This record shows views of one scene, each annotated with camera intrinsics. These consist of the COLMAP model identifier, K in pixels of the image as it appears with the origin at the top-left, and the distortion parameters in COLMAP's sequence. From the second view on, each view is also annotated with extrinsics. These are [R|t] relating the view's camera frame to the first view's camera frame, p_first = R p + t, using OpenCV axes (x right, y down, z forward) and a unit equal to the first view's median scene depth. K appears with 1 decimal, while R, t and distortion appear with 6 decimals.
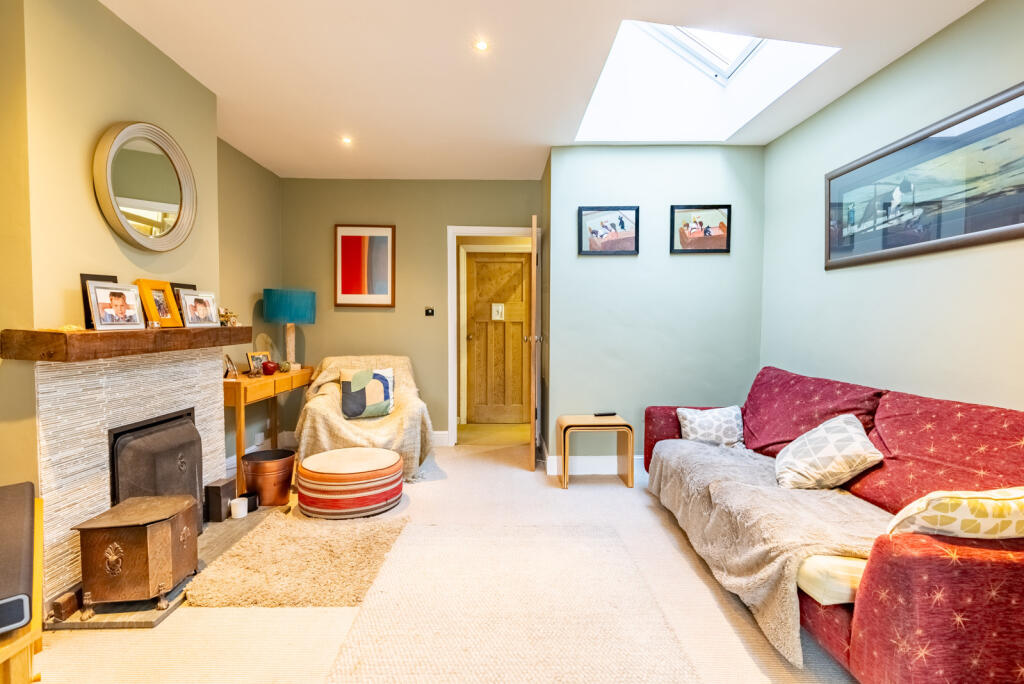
lens RADIAL K [[464.6, 0, 512.0], [0, 464.6, 342.0], [0, 0, 1]] dist [-0.016336, 0.000209]
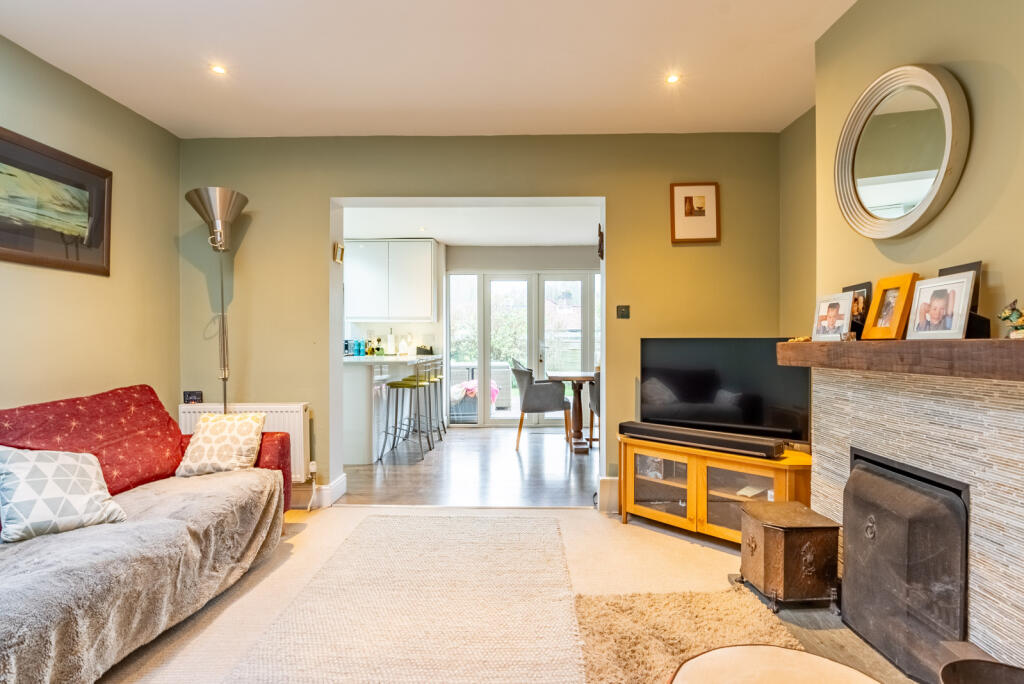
lens RADIAL K [[515.6, 0, 512.0], [0, 515.6, 342.0], [0, 0, 1]] dist [0.000022, -0.000013]
pose [[-0.998386, 0.004026, 0.056651, -0.226068], [0.006193, 0.999254, 0.038120, -0.067466], [-0.056455, 0.038410, -0.997666, 2.003175]]
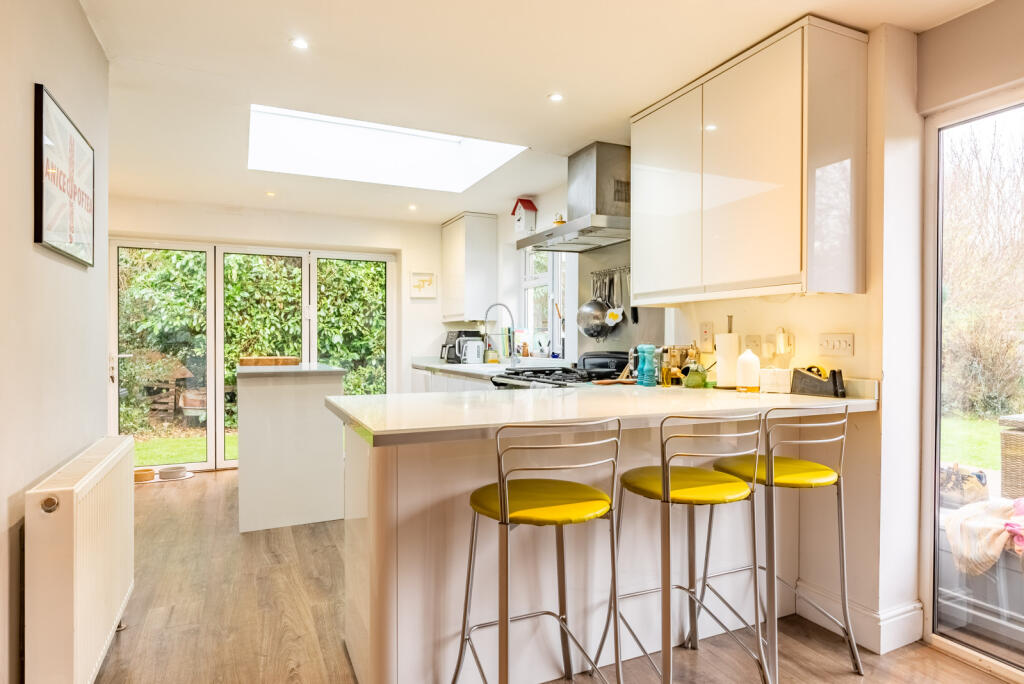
lens RADIAL K [[578.0, 0, 512.0], [0, 578.0, 342.0], [0, 0, 1]] dist [-0.002950, -0.000347]
pose [[-0.392083, -0.004212, 0.919920, -0.265728], [0.028663, 0.999448, 0.016793, -0.047531], [-0.919483, 0.032952, -0.391746, 1.227007]]
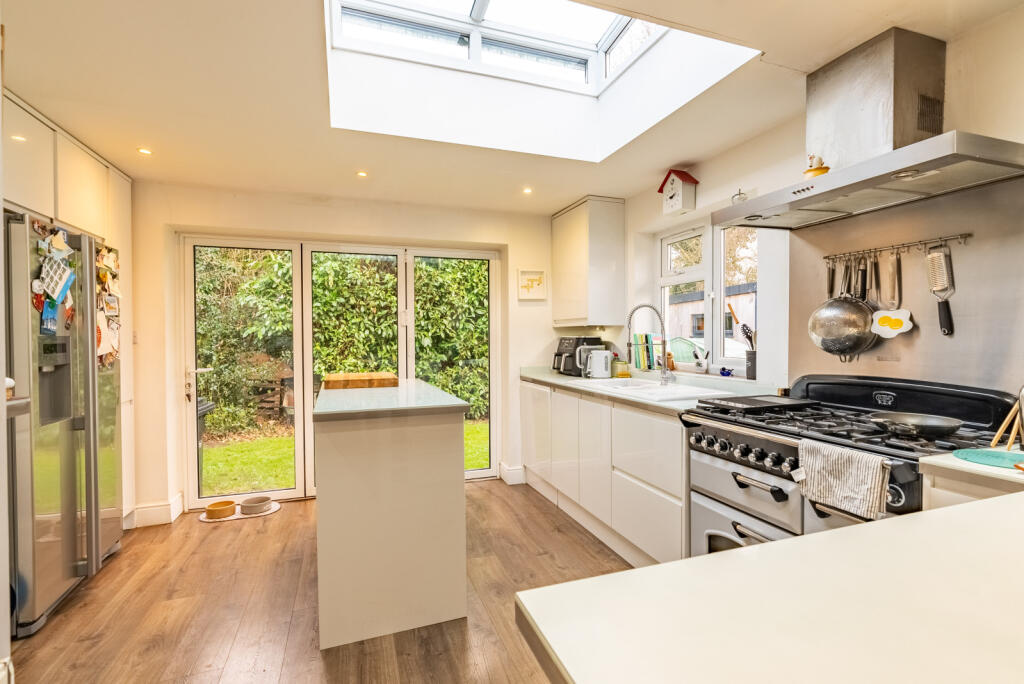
lens RADIAL K [[464.6, 0, 512.0], [0, 464.6, 342.0], [0, 0, 1]] dist [-0.016336, 0.000209]
pose [[-0.306639, -0.011972, 0.951751, 0.062728], [0.036045, 0.999058, 0.024180, -0.066142], [-0.951143, 0.041720, -0.305919, 1.220574]]
